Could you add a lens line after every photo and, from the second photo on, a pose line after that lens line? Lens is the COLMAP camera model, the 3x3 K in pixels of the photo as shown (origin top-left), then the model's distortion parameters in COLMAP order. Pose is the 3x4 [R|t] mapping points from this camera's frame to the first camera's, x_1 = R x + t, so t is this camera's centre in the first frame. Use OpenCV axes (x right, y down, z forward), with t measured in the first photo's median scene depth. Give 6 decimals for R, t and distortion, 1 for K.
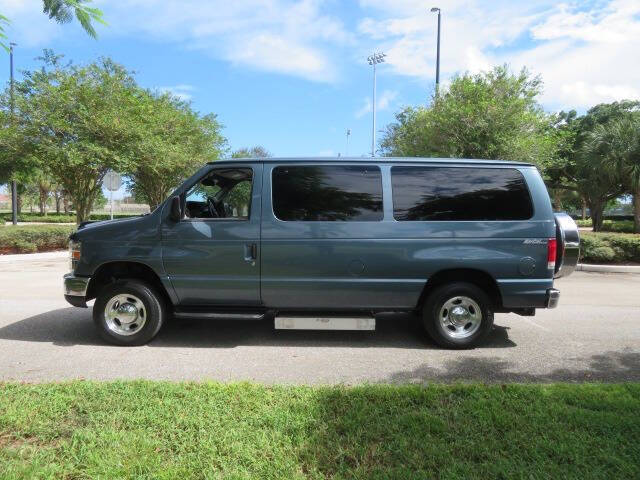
lens RADIAL K [[462.4, 0, 320.0], [0, 462.4, 240.0], [0, 0, 1]] dist [0.005873, -0.000180]
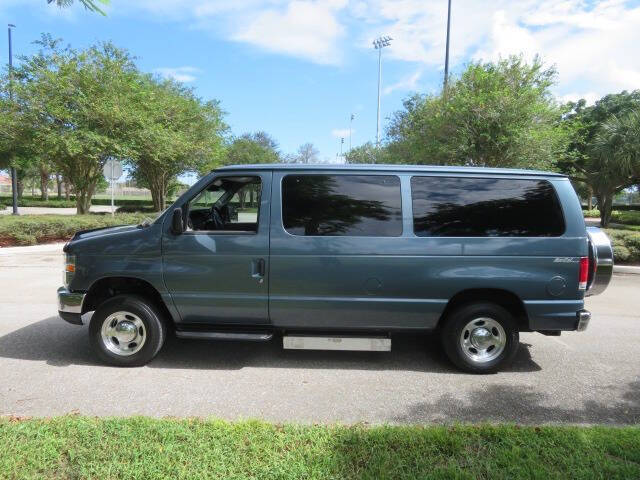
lens RADIAL K [[461.9, 0, 321.0], [0, 461.9, 239.7], [0, 0, 1]] dist [-0.001645, 0.005174]
pose [[0.999946, 0.010278, -0.001584, -0.022597], [-0.010217, 0.999345, 0.034708, -0.060876], [0.001939, -0.034690, 0.999396, 0.074850]]
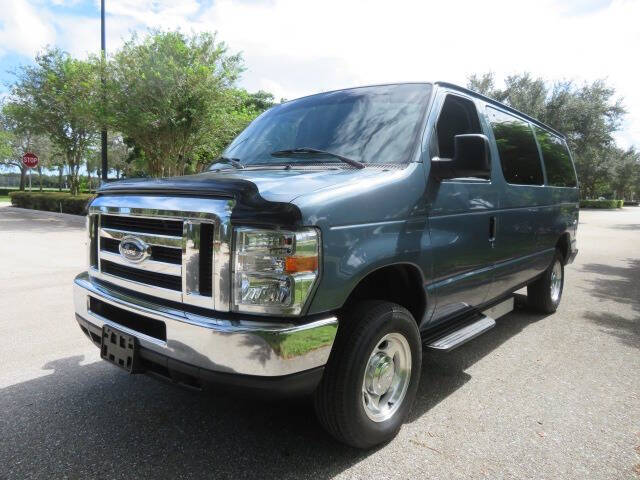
lens RADIAL K [[462.7, 0, 317.5], [0, 462.7, 233.6], [0, 0, 1]] dist [-0.005127, 0.002941]
pose [[0.619656, -0.059542, 0.782612, -0.787255], [0.029637, 0.998182, 0.052478, -0.009321], [-0.784314, -0.009324, 0.620294, 0.731383]]
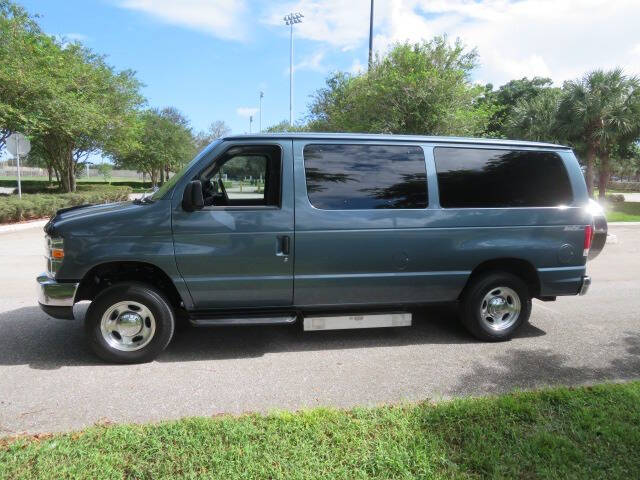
lens RADIAL K [[461.4, 0, 318.1], [0, 461.4, 238.5], [0, 0, 1]] dist [-0.005749, 0.001701]
pose [[0.980331, -0.019822, 0.196362, -0.239266], [0.005385, 0.997259, 0.073788, -0.047358], [-0.197286, -0.071279, 0.977751, 0.150098]]
